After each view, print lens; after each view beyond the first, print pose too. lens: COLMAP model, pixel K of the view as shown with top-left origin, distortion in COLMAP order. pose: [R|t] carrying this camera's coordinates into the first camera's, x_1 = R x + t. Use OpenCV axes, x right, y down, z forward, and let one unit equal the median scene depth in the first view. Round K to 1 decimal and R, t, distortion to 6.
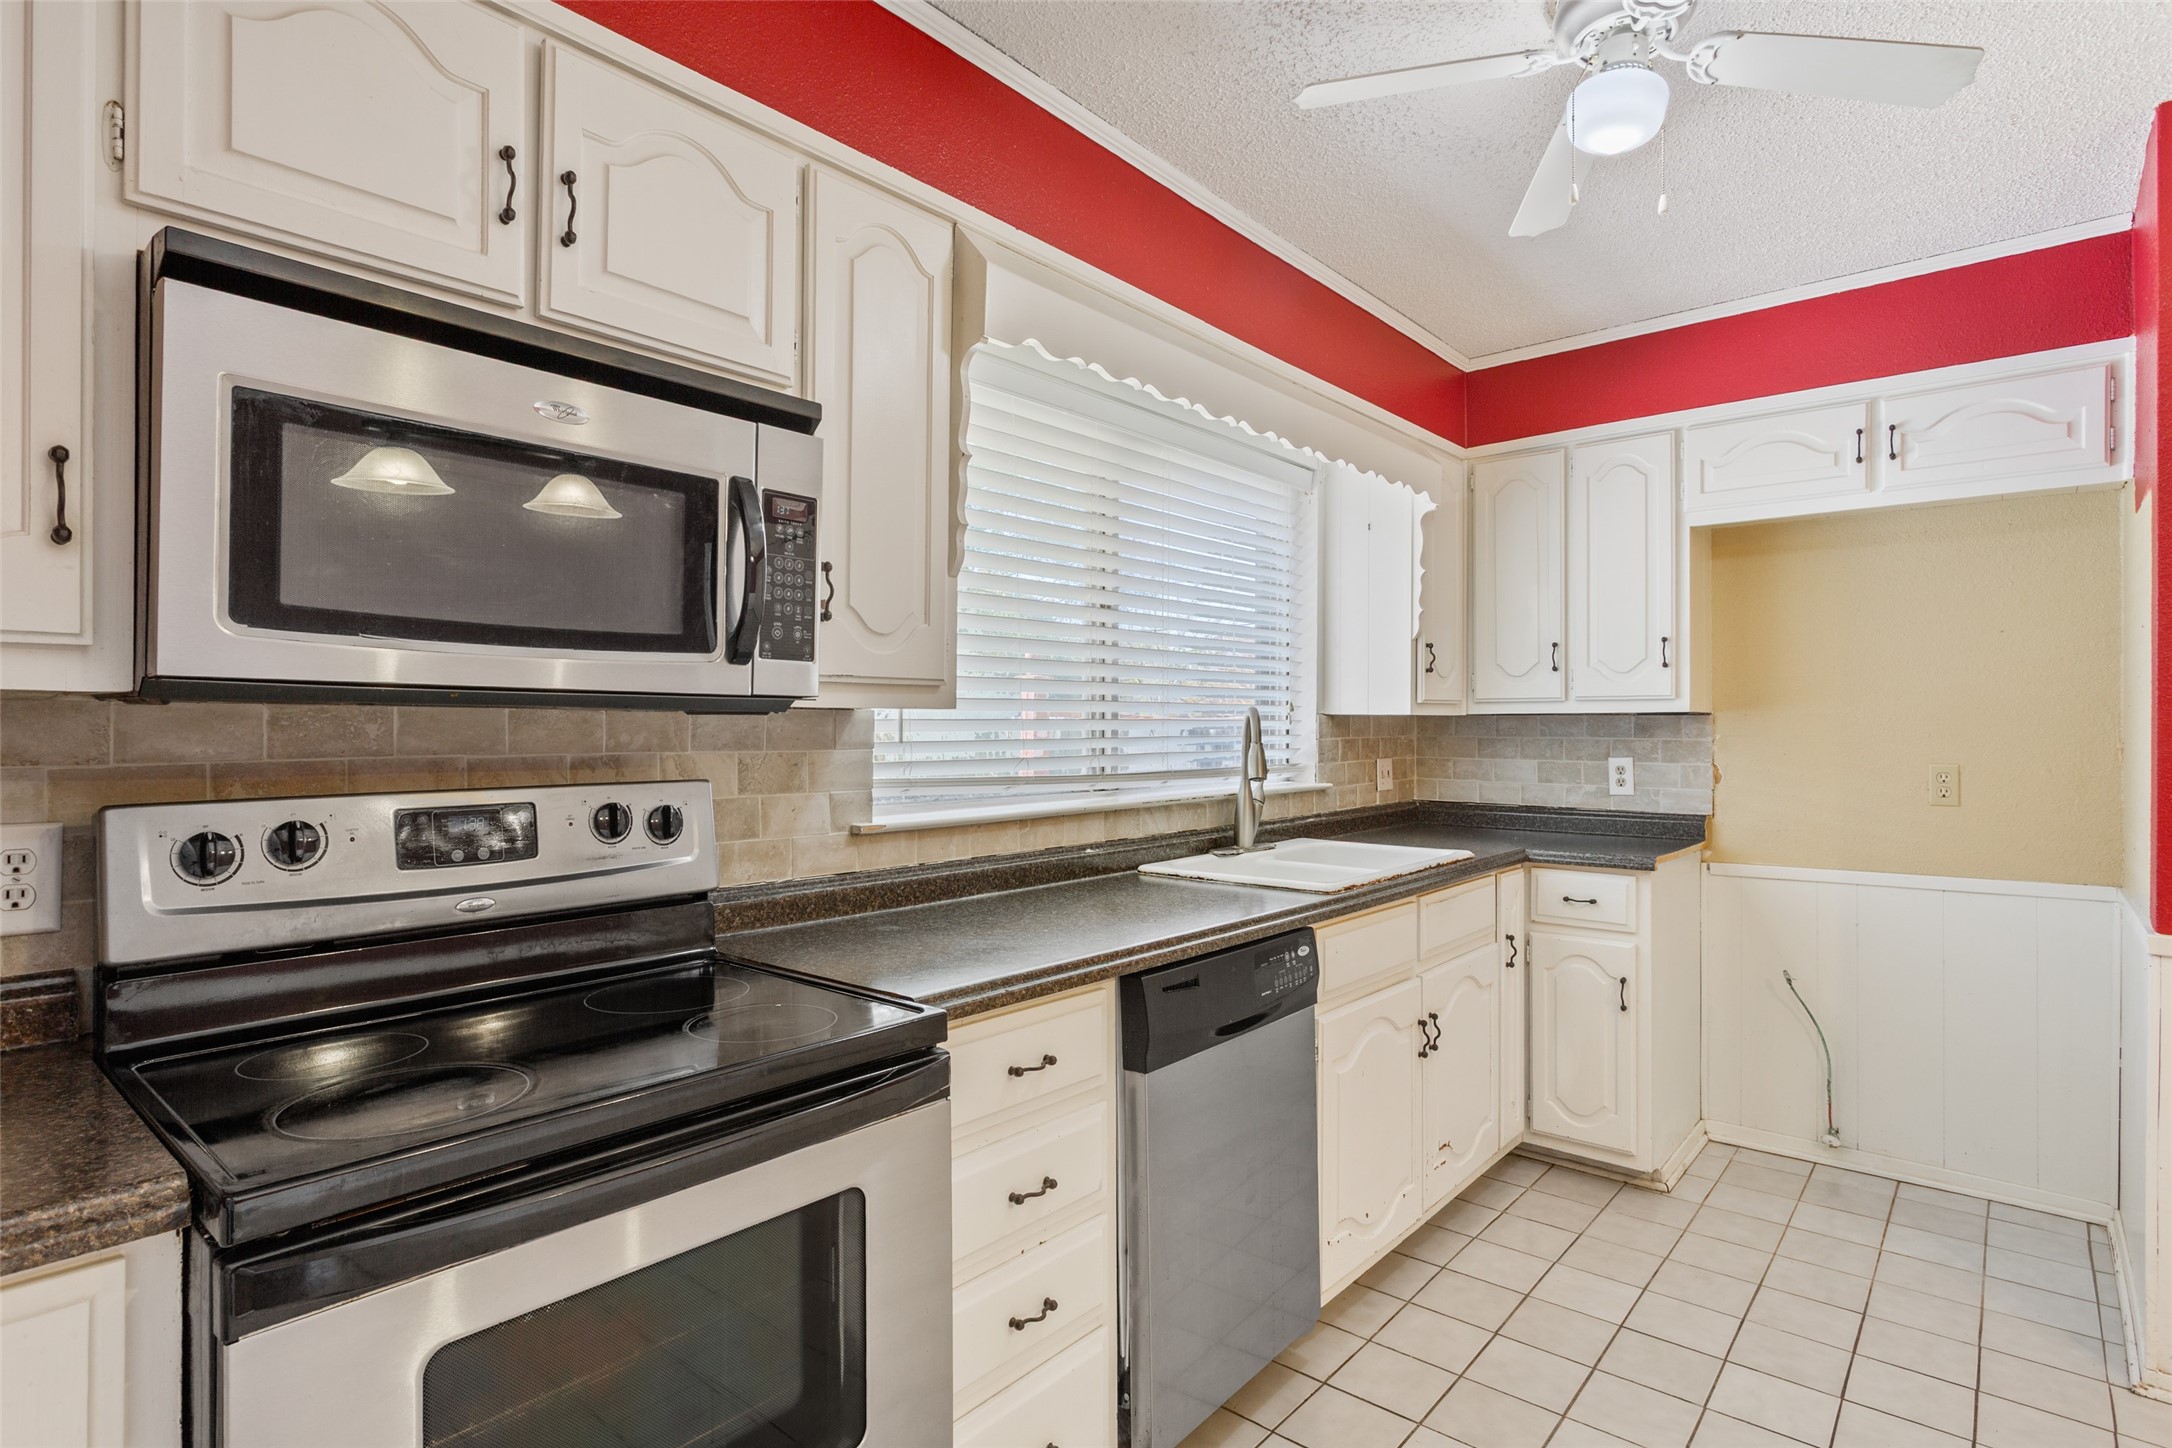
lens RADIAL K [[1108.9, 0, 1089.3], [0, 1108.9, 713.2], [0, 0, 1]] dist [-0.008656, 0.004453]
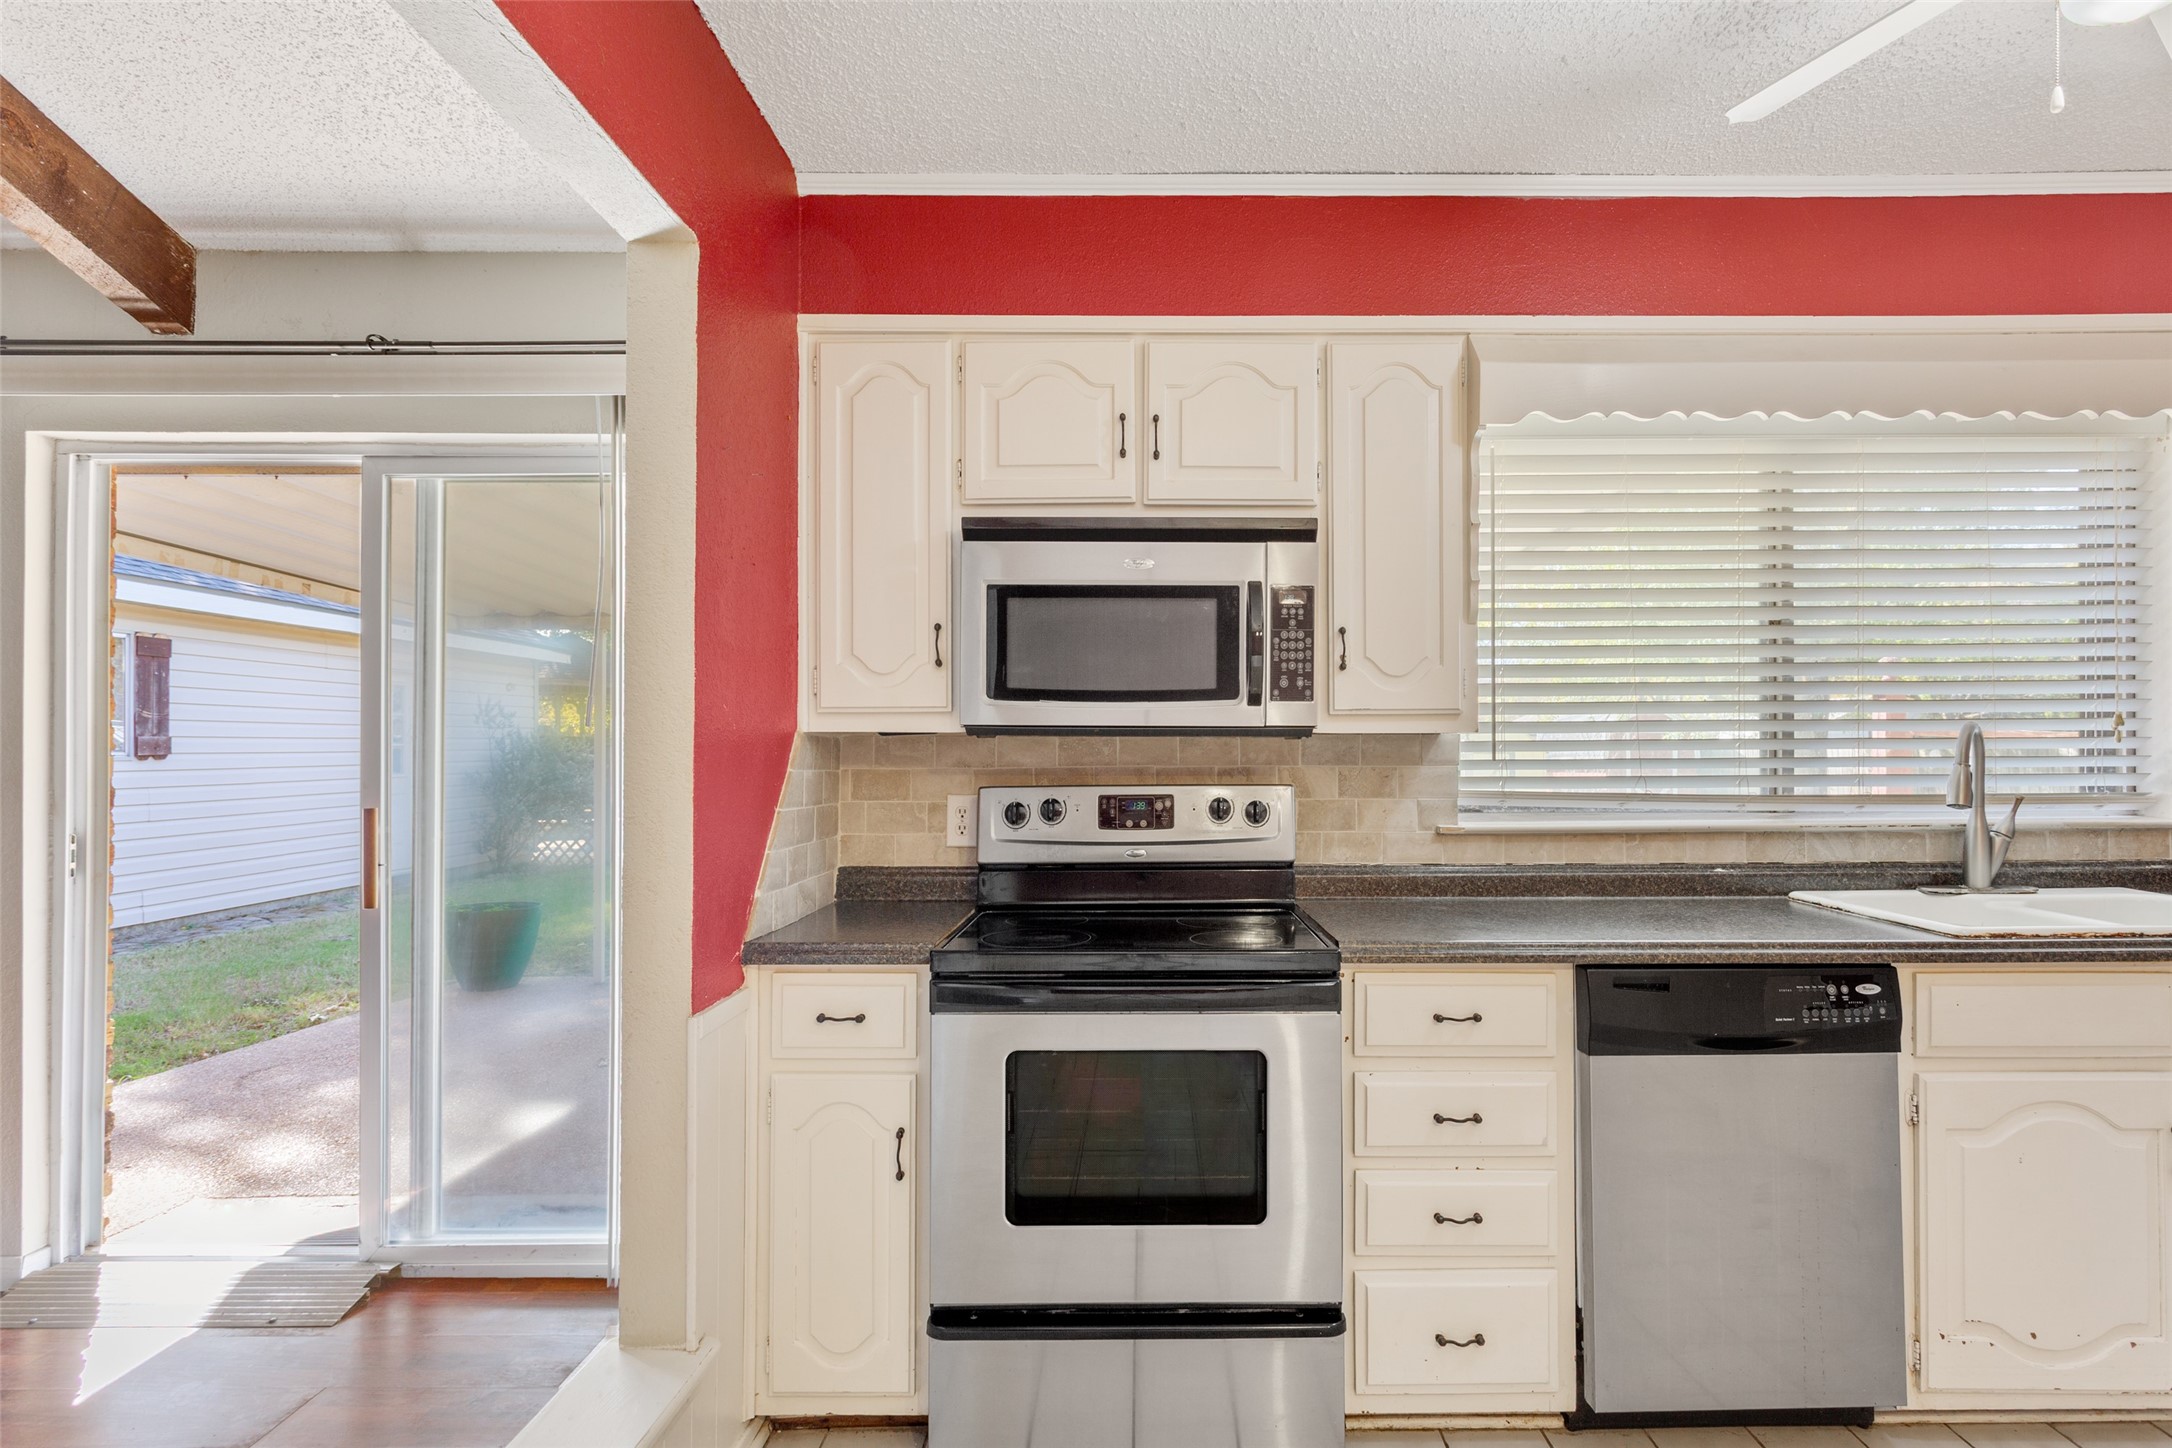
lens RADIAL K [[1059.5, 0, 1095.5], [0, 1059.5, 732.1], [0, 0, 1]] dist [0.017966, 0.000463]
pose [[0.630890, -0.017239, -0.775681, 0.563085], [0.012432, 0.999849, -0.012109, 0.005436], [0.775773, -0.002004, 0.631009, -0.065179]]
